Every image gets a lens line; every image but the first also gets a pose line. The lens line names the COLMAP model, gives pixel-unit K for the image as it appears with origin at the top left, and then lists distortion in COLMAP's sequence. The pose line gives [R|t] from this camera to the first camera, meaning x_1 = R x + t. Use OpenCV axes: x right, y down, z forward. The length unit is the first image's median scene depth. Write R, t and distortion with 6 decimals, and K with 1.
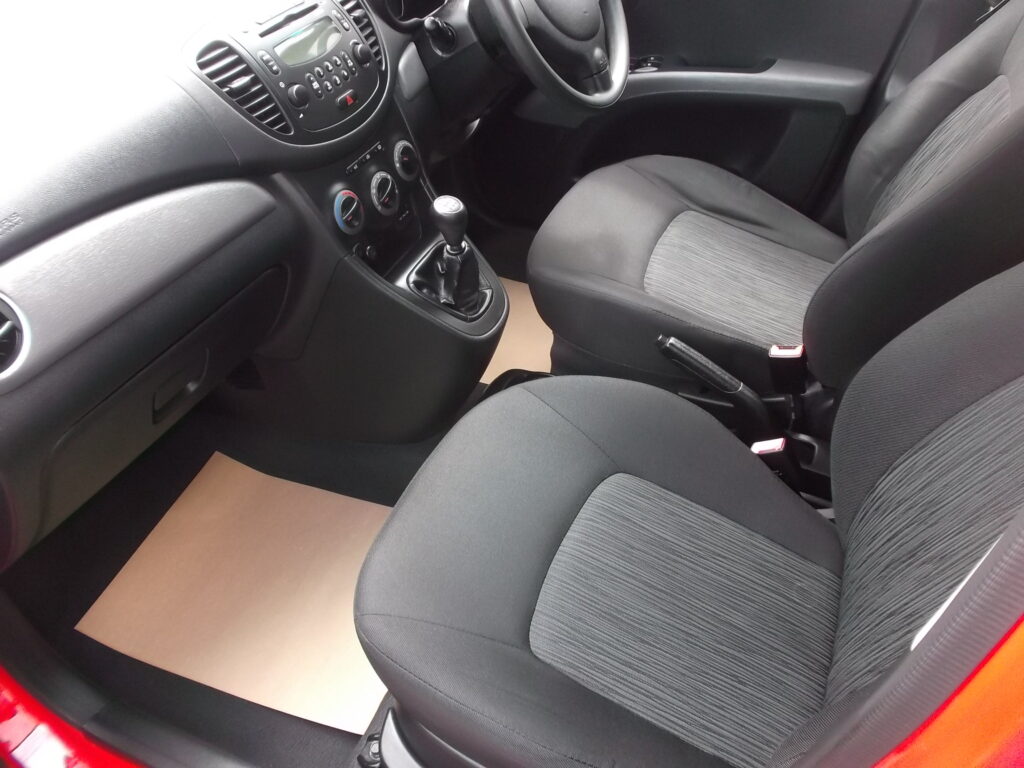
lens RADIAL K [[803.8, 0, 512.0], [0, 803.8, 384.0], [0, 0, 1]] dist [-0.067461, 0.020046]
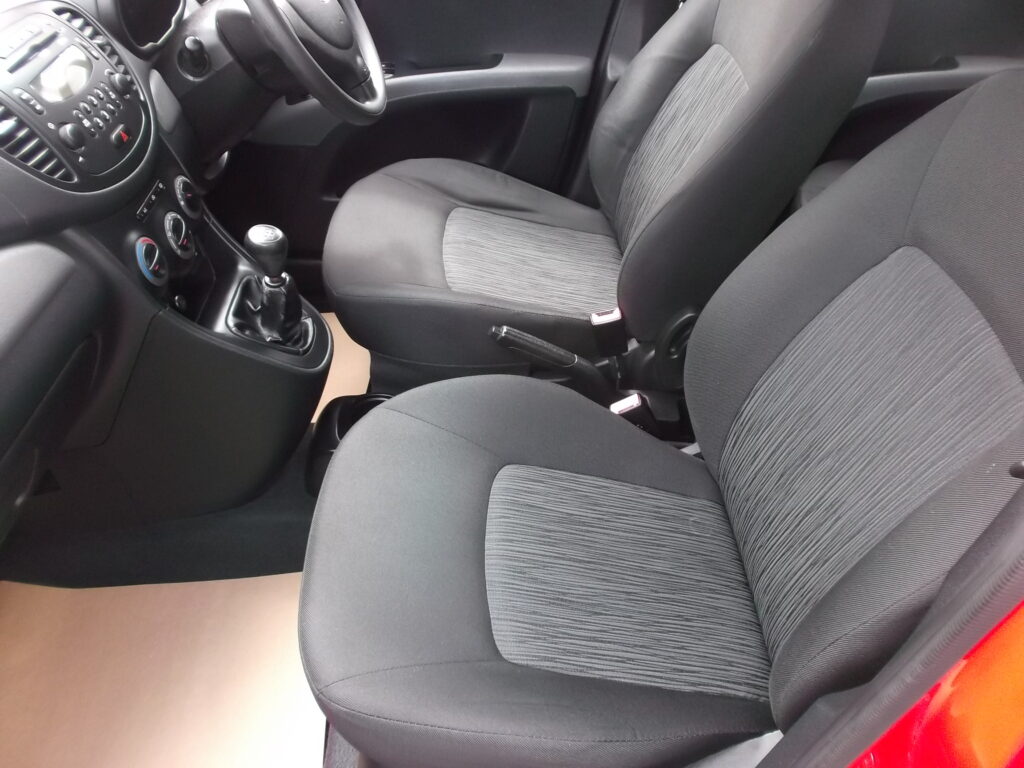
lens RADIAL K [[803.8, 0, 512.0], [0, 803.8, 384.0], [0, 0, 1]] dist [-0.067461, 0.020046]
pose [[0.903435, -0.230474, 0.361507, -0.189930], [0.238066, 0.970951, 0.024069, -0.010068], [-0.356553, 0.064318, 0.932059, 0.053283]]
